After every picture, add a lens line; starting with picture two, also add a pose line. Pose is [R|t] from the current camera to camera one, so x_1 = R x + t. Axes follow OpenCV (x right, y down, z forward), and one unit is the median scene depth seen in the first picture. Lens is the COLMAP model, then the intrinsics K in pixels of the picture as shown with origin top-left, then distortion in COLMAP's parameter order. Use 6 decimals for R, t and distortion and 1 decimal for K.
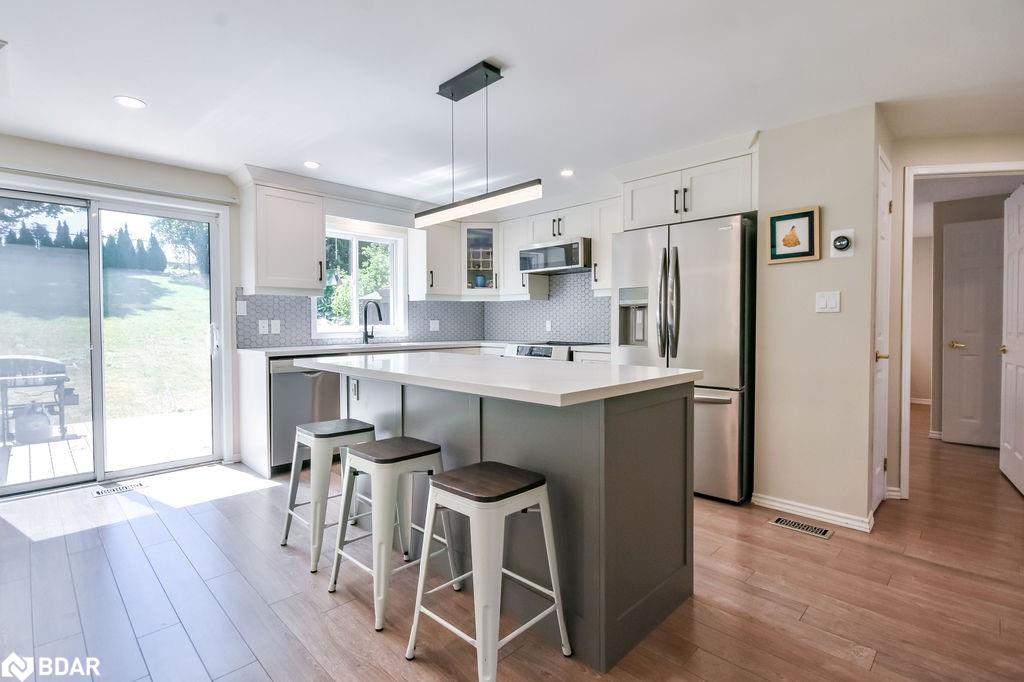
lens RADIAL K [[475.7, 0, 515.0], [0, 475.7, 339.9], [0, 0, 1]] dist [-0.002252, -0.007392]
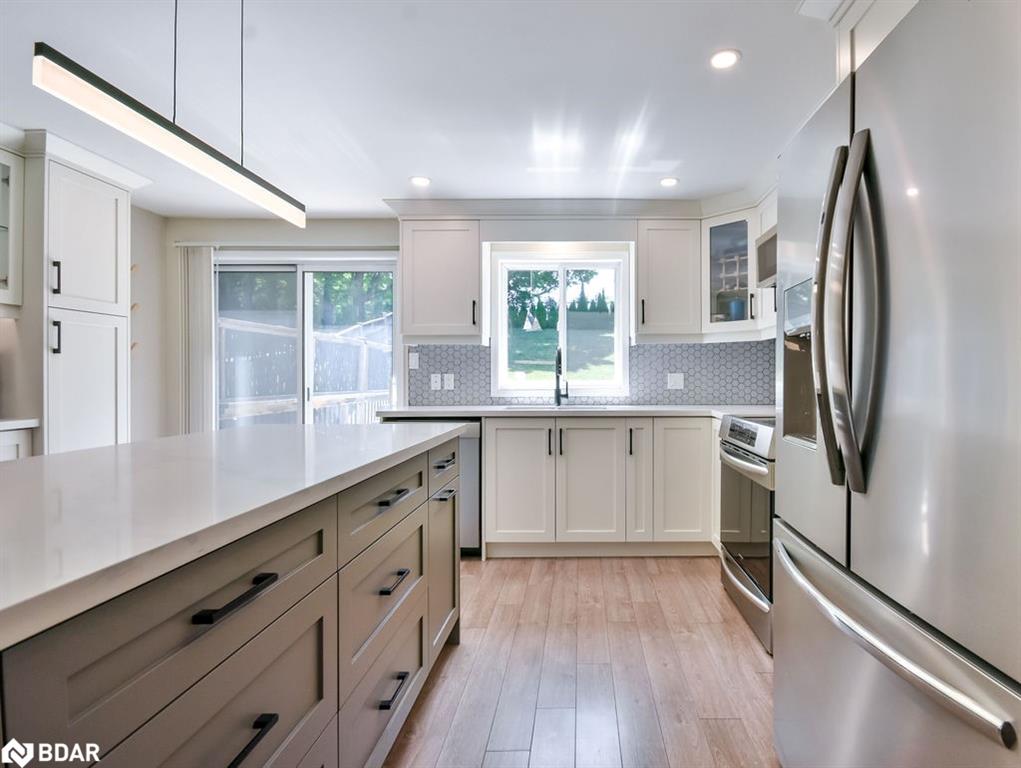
lens RADIAL K [[534.3, 0, 575.5], [0, 534.3, 375.4], [0, 0, 1]] dist [-0.007282, -0.000995]
pose [[0.701917, -0.000231, -0.712259, 0.305352], [-0.026408, 0.999304, -0.026348, -0.017397], [0.711769, 0.037304, 0.701423, 0.429073]]
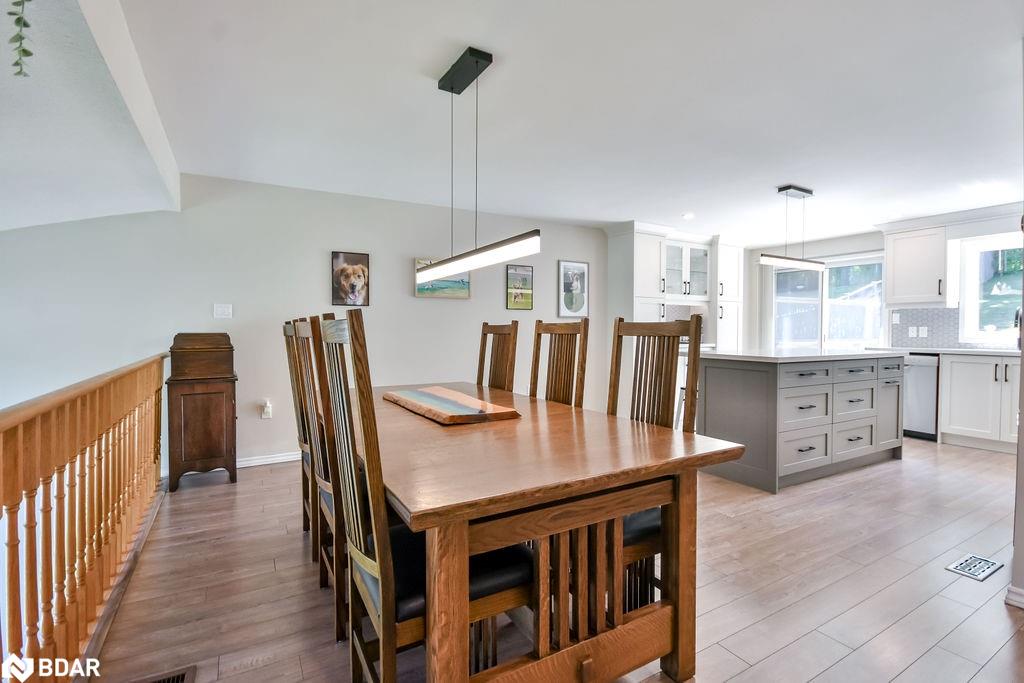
lens RADIAL K [[475.7, 0, 514.5], [0, 475.7, 333.1], [0, 0, 1]] dist [-0.002252, -0.007392]
pose [[-0.264107, 0.011378, -0.964426, 0.926513], [-0.038895, 0.998991, 0.022437, -0.008825], [0.963709, 0.043437, -0.263398, 0.230147]]
